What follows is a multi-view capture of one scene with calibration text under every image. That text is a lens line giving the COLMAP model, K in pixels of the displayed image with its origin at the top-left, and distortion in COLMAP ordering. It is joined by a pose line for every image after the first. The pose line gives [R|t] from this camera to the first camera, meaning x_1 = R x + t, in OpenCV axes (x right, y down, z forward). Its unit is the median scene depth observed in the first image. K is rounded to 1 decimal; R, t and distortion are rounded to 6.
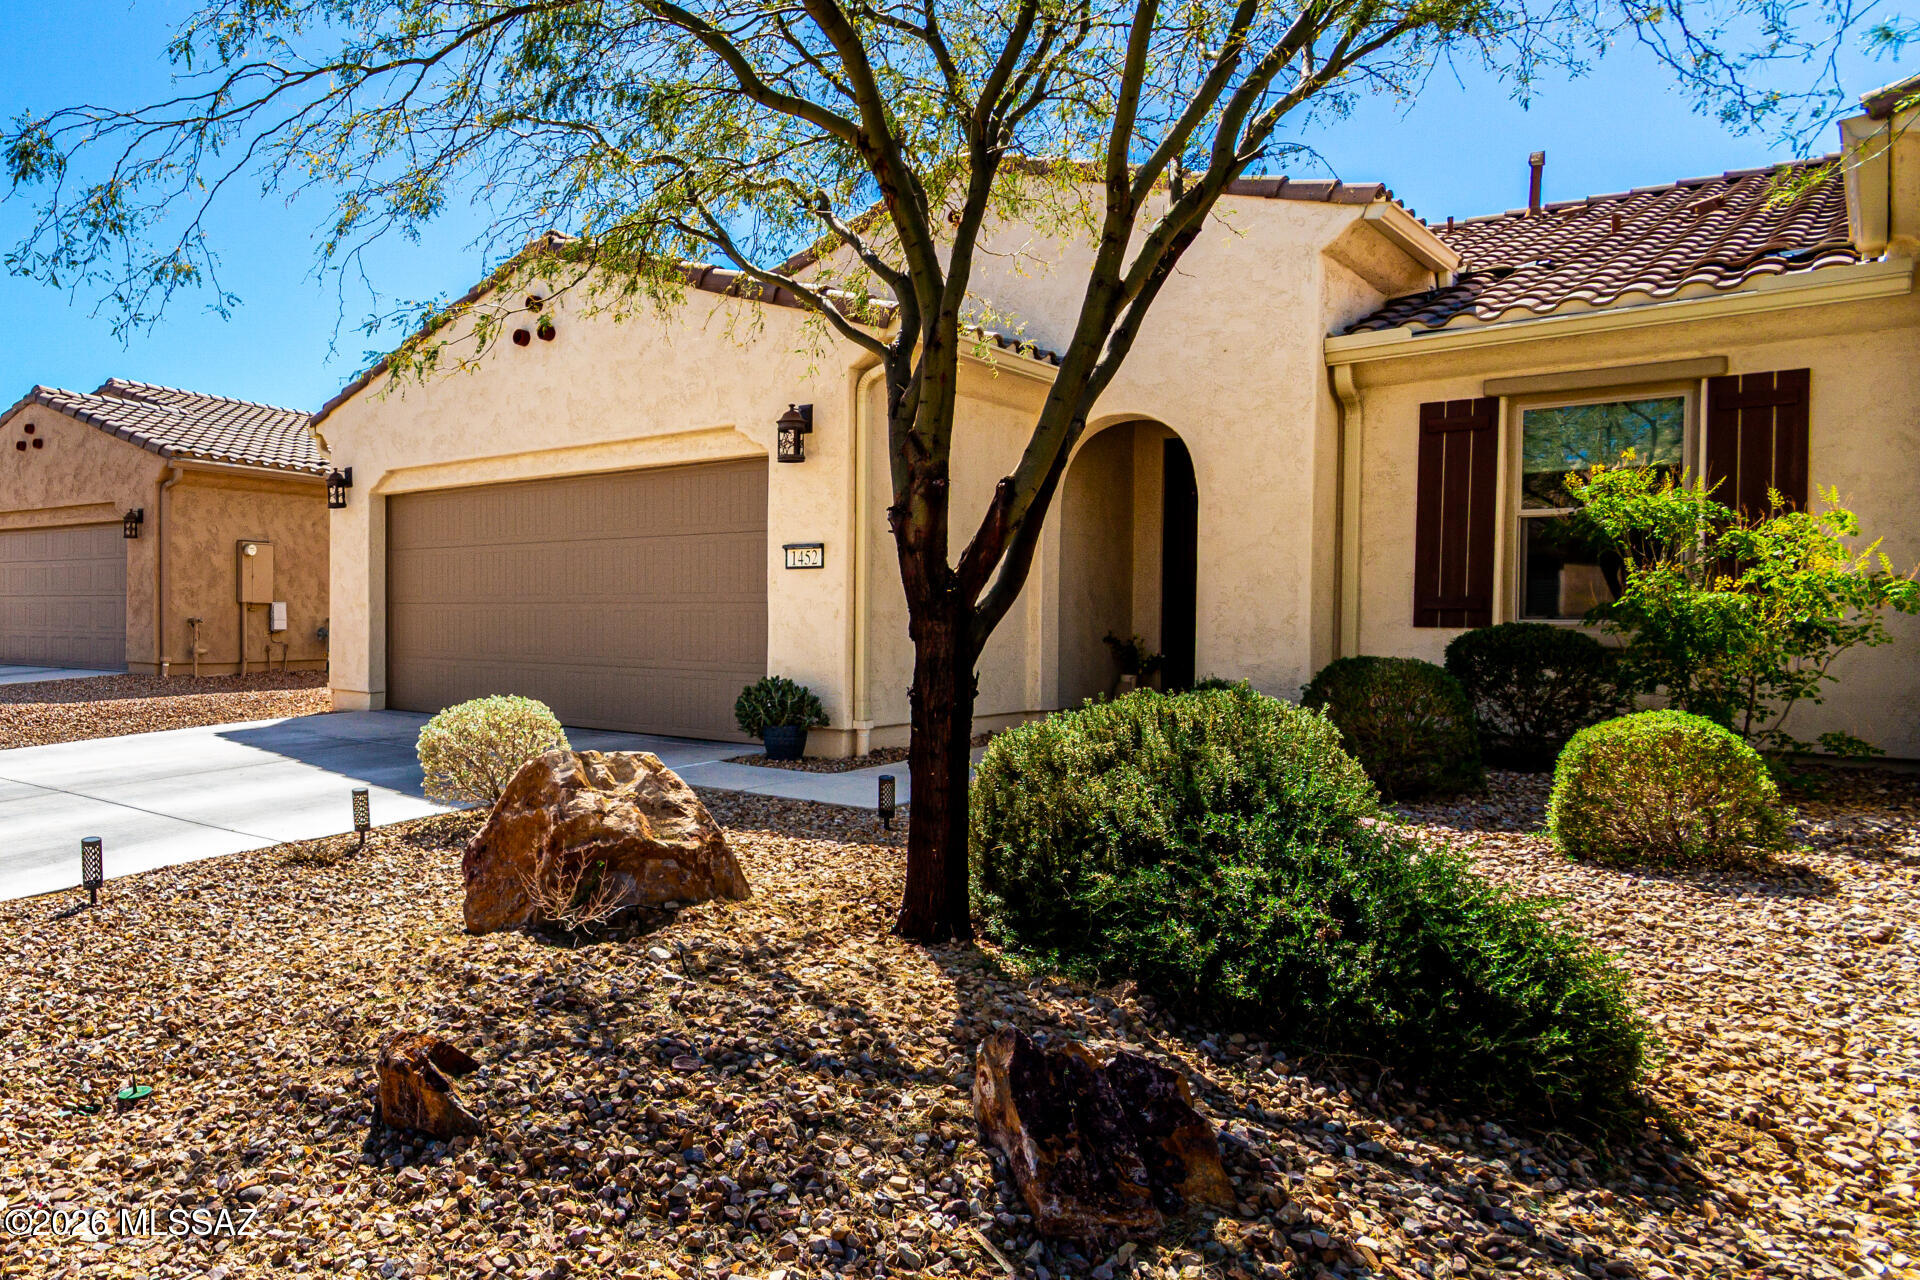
lens RADIAL K [[857.9, 0, 955.4], [0, 857.9, 620.1], [0, 0, 1]] dist [-0.000325, 0.001082]
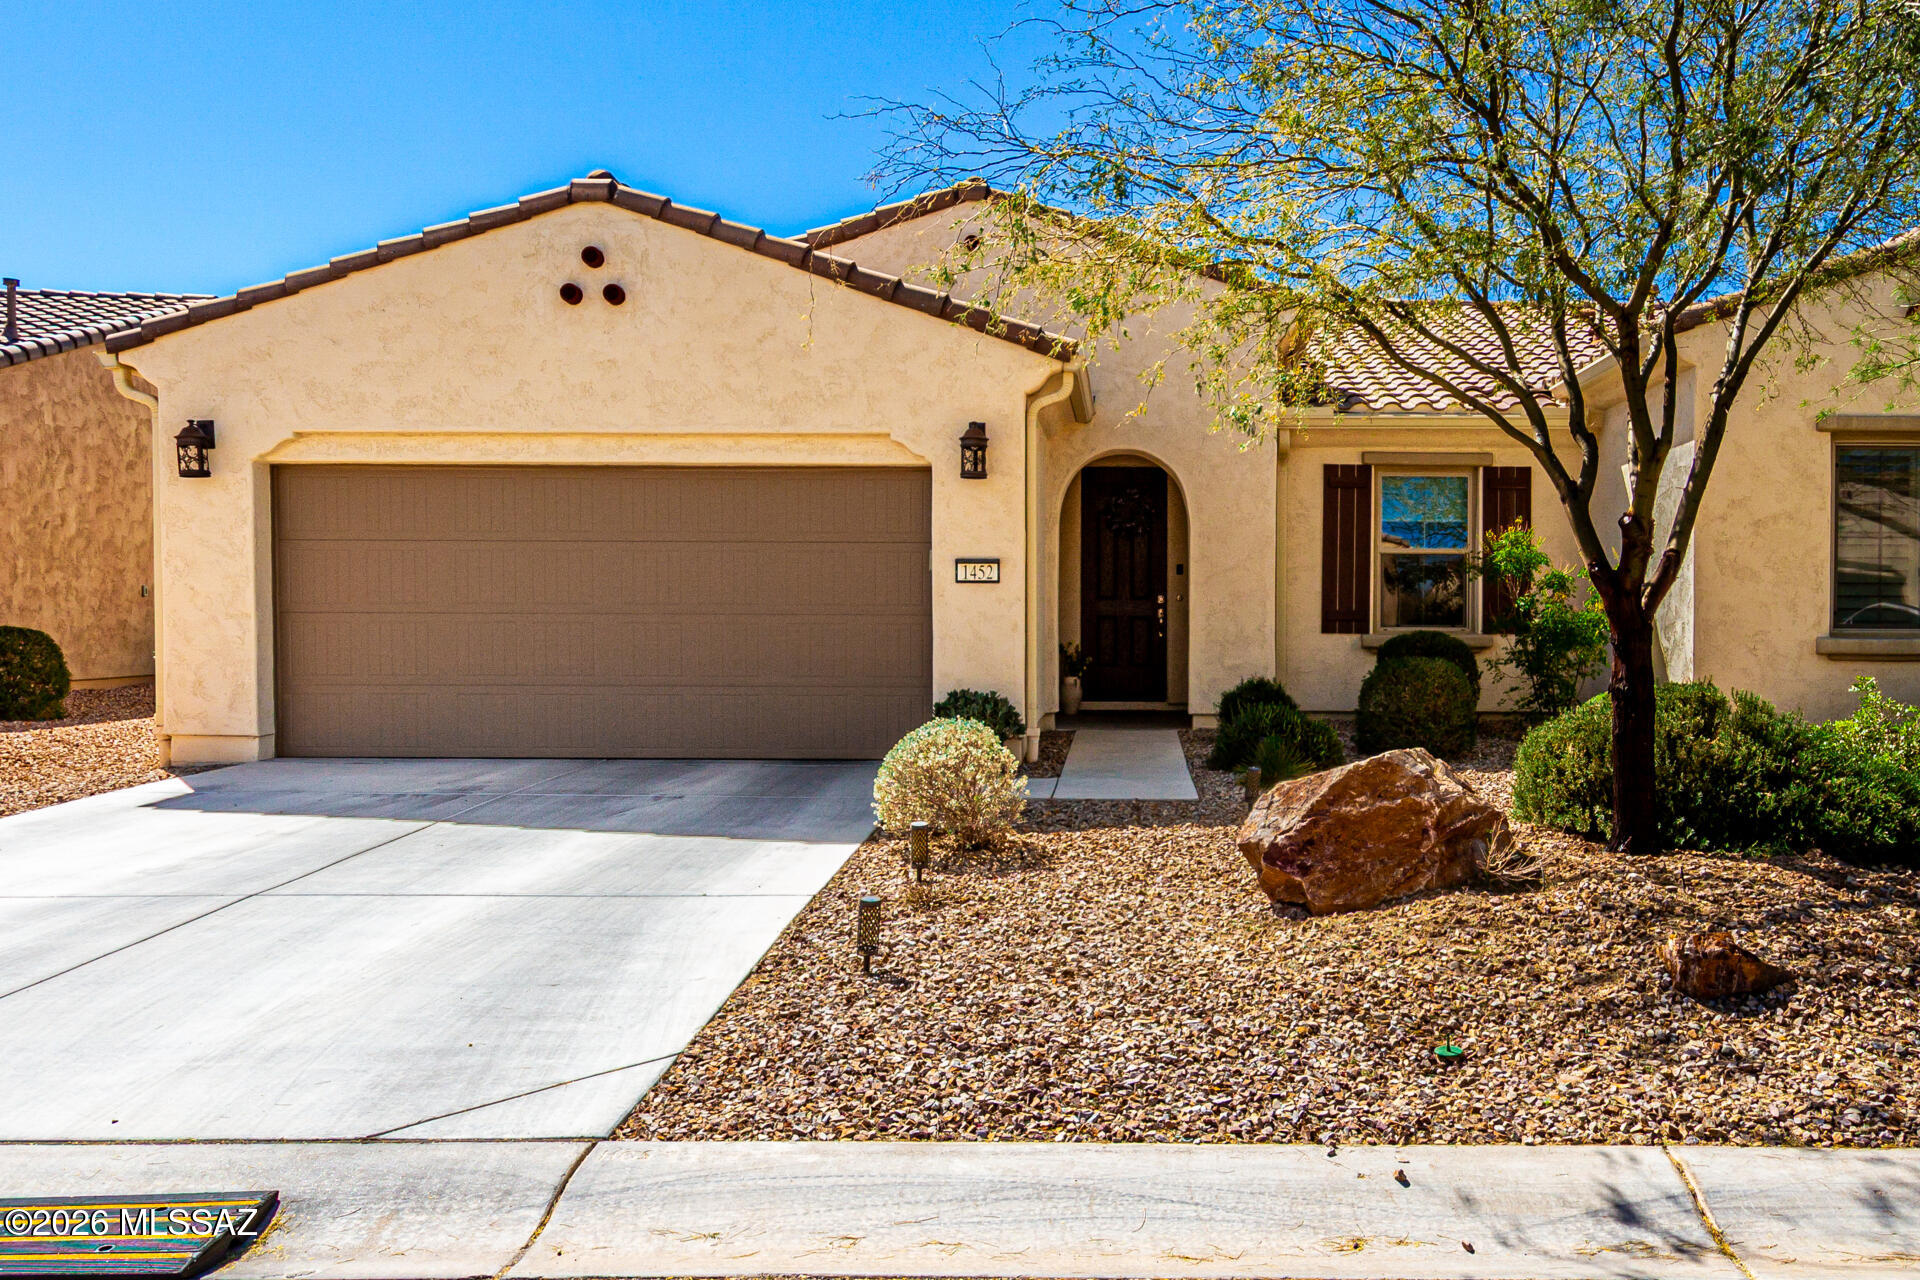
lens RADIAL K [[857.9, 0, 965.7], [0, 857.9, 646.5], [0, 0, 1]] dist [-0.000325, 0.001082]
pose [[0.884531, -0.015880, 0.466210, -0.592317], [0.001494, 0.999512, 0.031211, -0.013398], [-0.466478, -0.026911, 0.884123, 0.079159]]
